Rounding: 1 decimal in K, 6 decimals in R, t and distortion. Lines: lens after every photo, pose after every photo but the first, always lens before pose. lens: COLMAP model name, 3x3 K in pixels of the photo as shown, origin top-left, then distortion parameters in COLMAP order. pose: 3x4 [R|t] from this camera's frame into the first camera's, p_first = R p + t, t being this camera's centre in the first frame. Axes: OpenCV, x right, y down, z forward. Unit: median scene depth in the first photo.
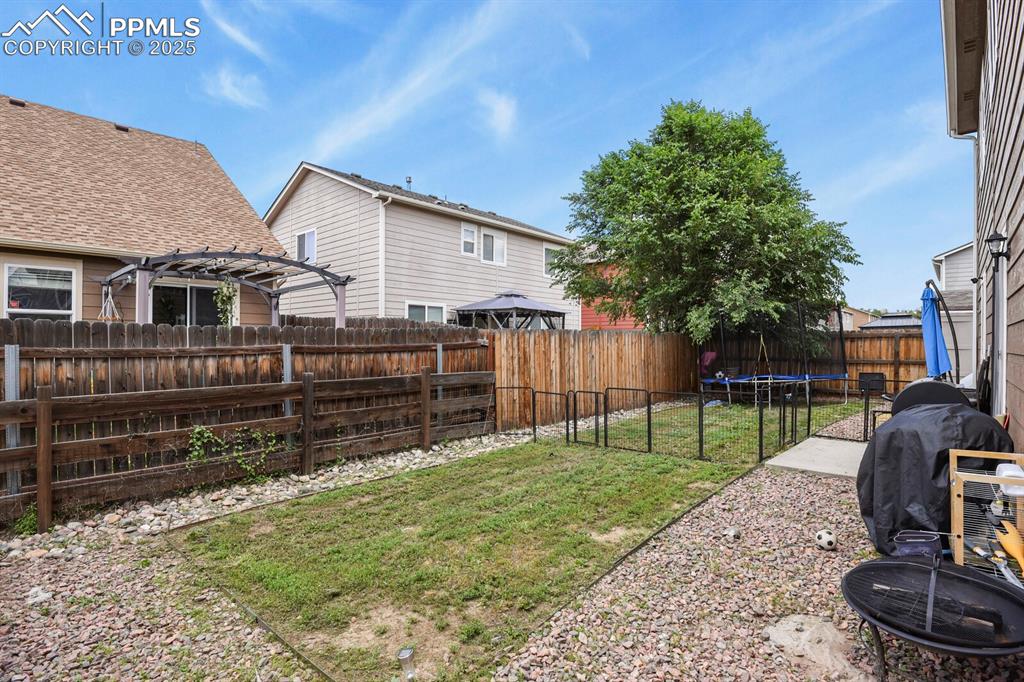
lens RADIAL K [[498.5, 0, 512.0], [0, 498.5, 341.0], [0, 0, 1]] dist [-0.000301, 0.000016]
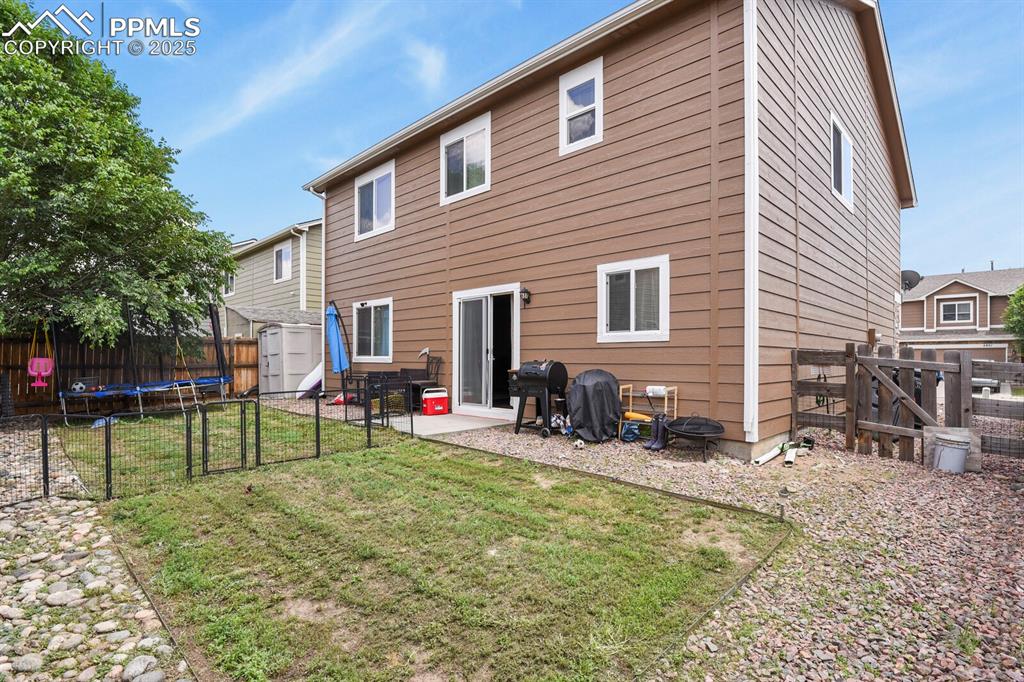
lens RADIAL K [[505.4, 0, 513.8], [0, 505.4, 360.2], [0, 0, 1]] dist [-0.000320, -0.000066]
pose [[0.035370, -0.004995, 0.999362, -2.226621], [-0.007998, 0.999954, 0.005281, 0.116651], [-0.999342, -0.008179, 0.035328, 2.010457]]
